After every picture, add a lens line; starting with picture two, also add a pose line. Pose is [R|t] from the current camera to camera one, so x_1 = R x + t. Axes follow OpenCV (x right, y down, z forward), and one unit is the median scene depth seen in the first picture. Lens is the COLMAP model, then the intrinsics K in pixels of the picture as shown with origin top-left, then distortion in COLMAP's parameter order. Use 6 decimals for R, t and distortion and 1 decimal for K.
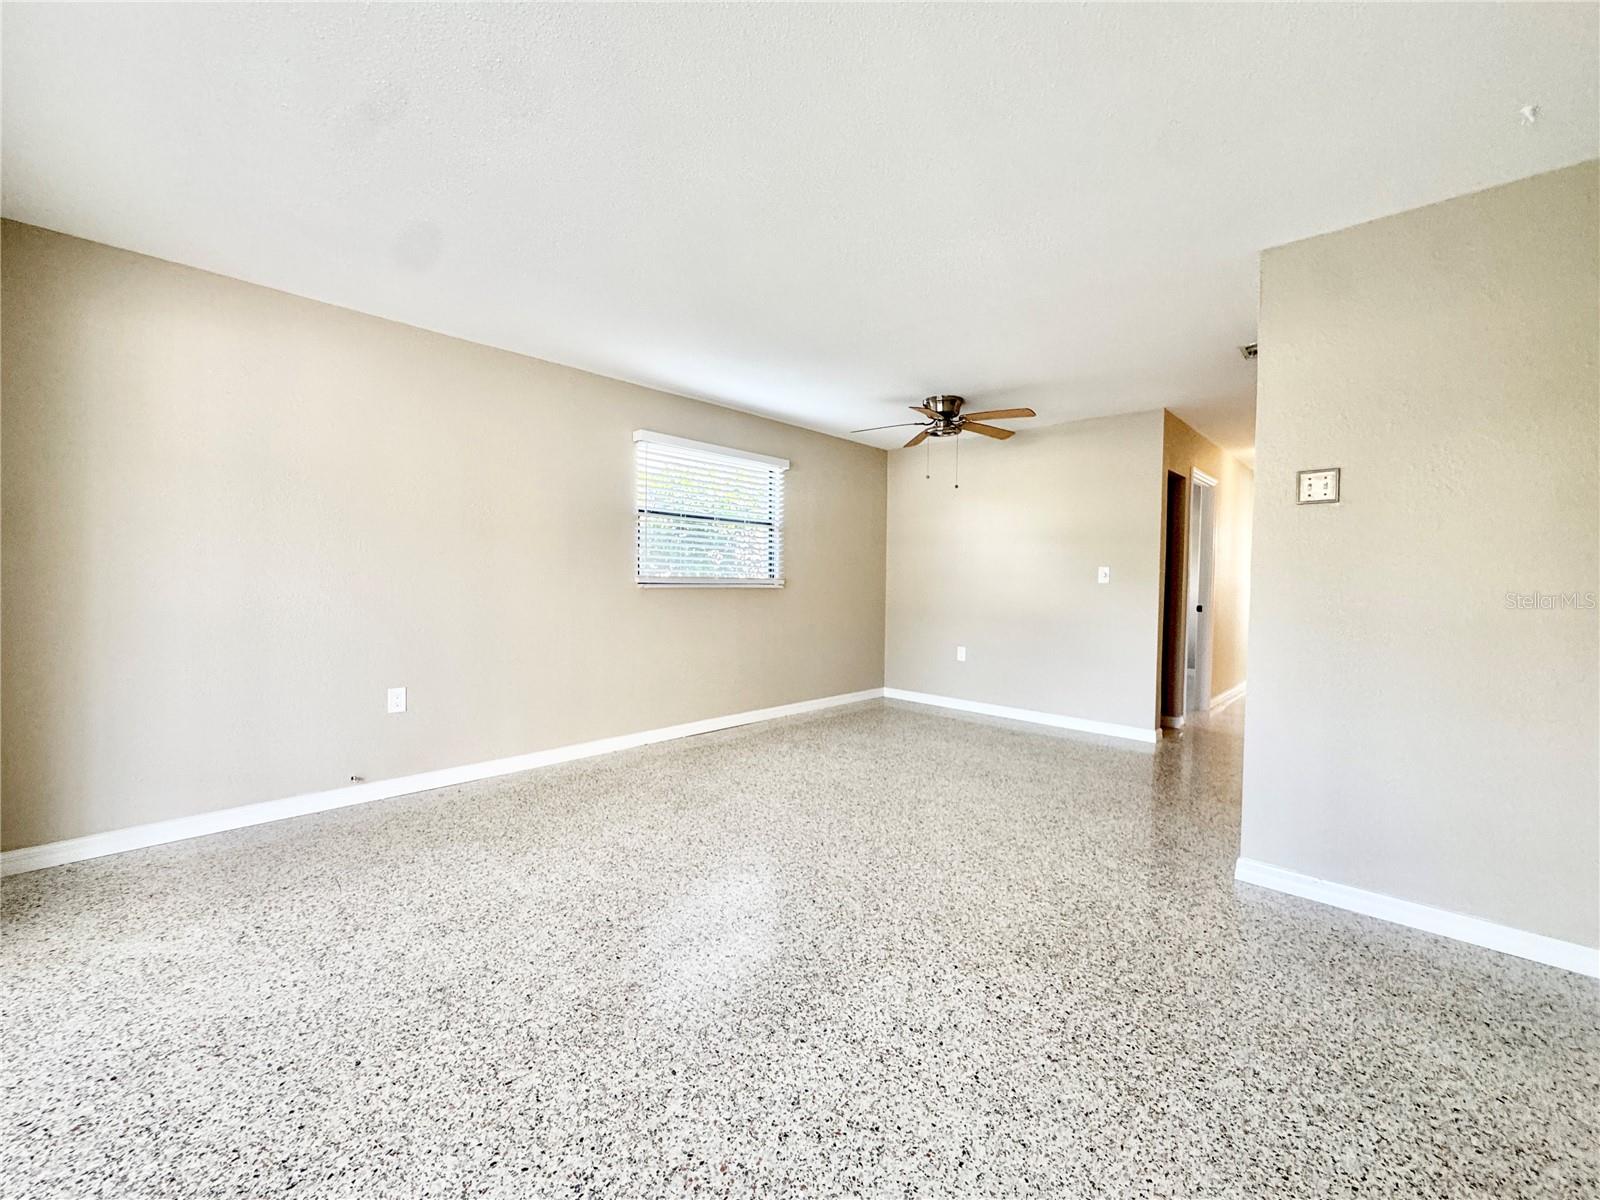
lens RADIAL K [[655.6, 0, 798.5], [0, 655.6, 600.3], [0, 0, 1]] dist [-0.003915, 0.000123]
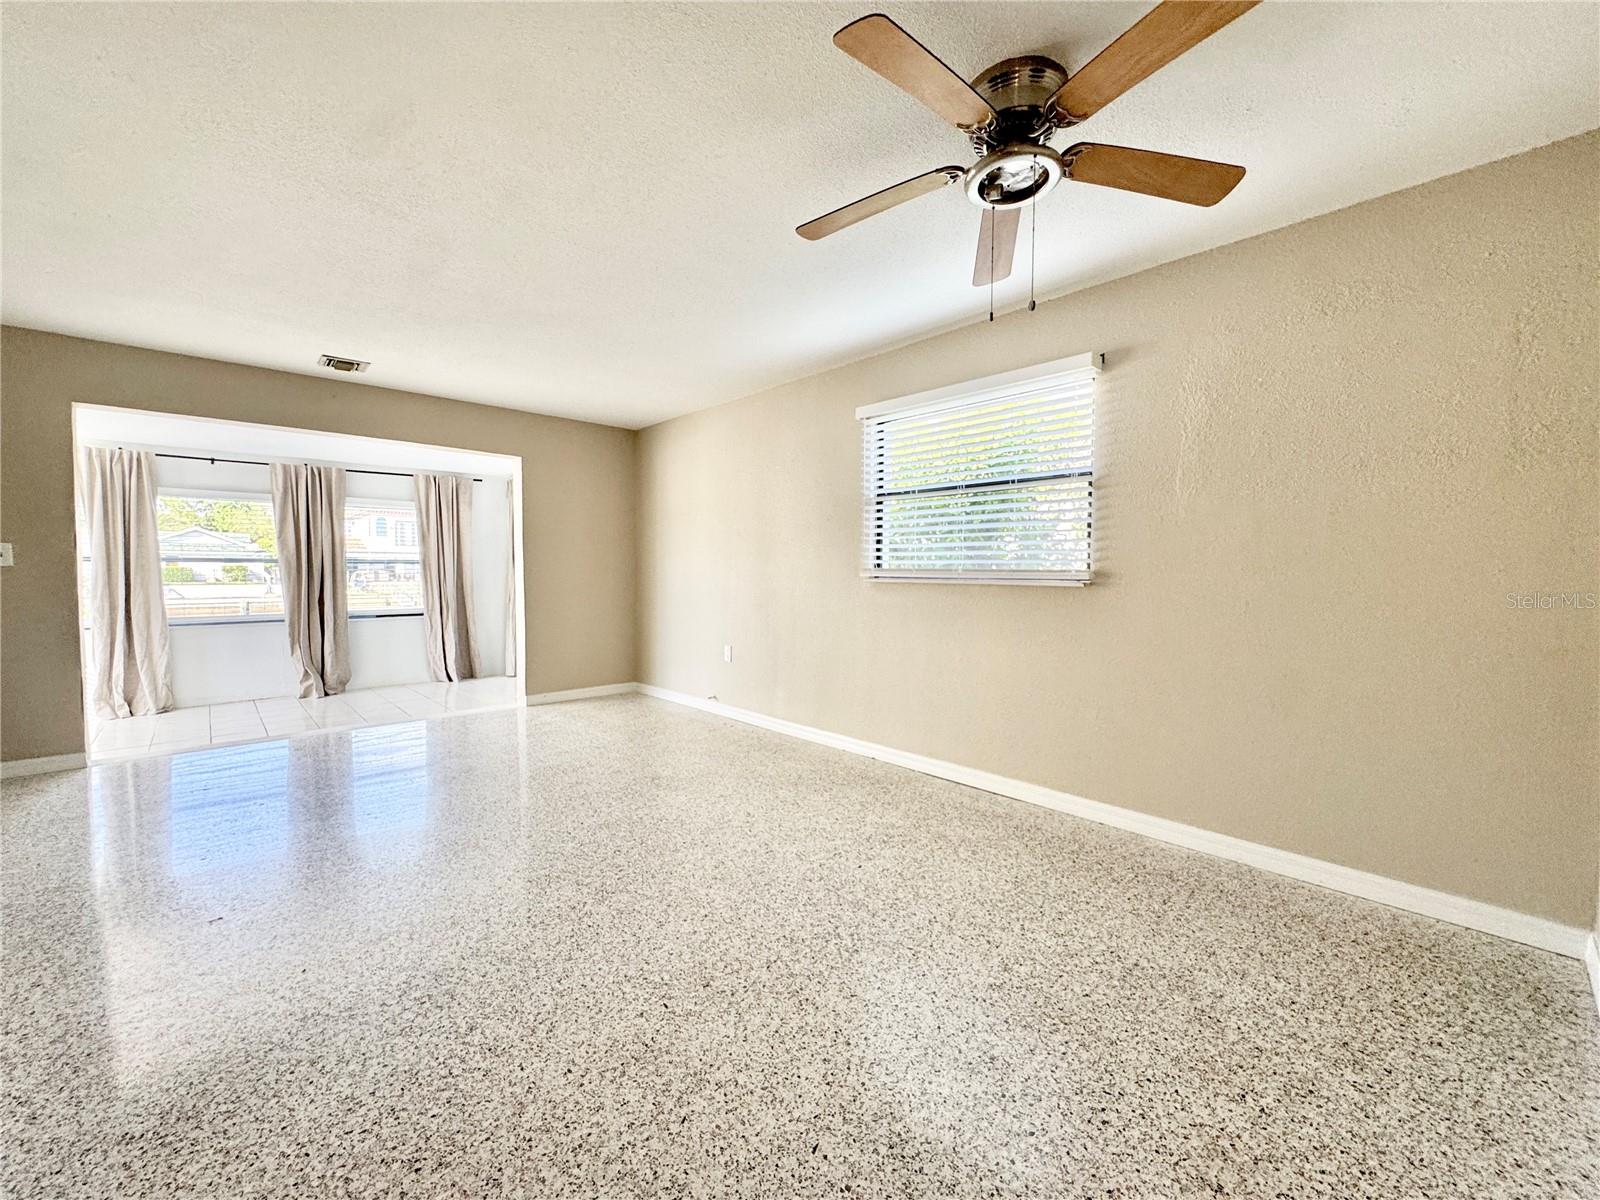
lens RADIAL K [[641.8, 0, 797.7], [0, 641.8, 599.5], [0, 0, 1]] dist [-0.003359, 0.000055]
pose [[-0.069601, 0.031460, -0.997079, 1.065115], [-0.036082, 0.998769, 0.034032, -0.035345], [0.996922, 0.038345, -0.068380, 1.589866]]
